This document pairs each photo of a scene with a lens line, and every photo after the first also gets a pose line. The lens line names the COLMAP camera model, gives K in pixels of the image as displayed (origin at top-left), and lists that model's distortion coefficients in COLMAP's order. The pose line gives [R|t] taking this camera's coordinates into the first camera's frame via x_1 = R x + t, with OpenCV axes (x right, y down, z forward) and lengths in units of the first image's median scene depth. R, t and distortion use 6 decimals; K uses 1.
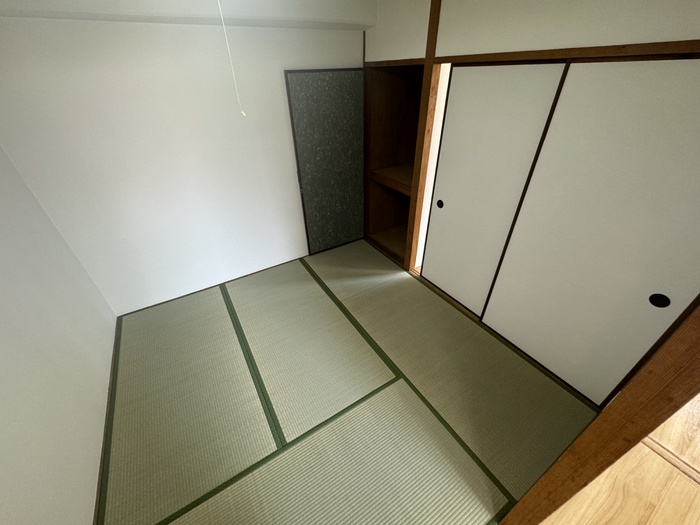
lens RADIAL K [[280.0, 0, 349.2], [0, 280.0, 262.1], [0, 0, 1]] dist [-0.002338, 0.000245]
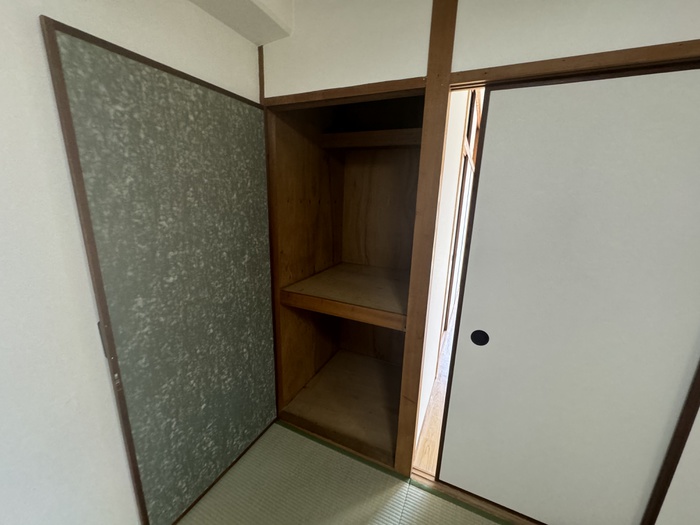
lens RADIAL K [[280.0, 0, 349.2], [0, 280.0, 262.1], [0, 0, 1]] dist [-0.002338, 0.000245]
pose [[0.832126, -0.077805, 0.549102, -0.113096], [0.268019, 0.923228, -0.275347, -0.216092], [-0.485523, 0.376293, 0.789095, 0.559917]]
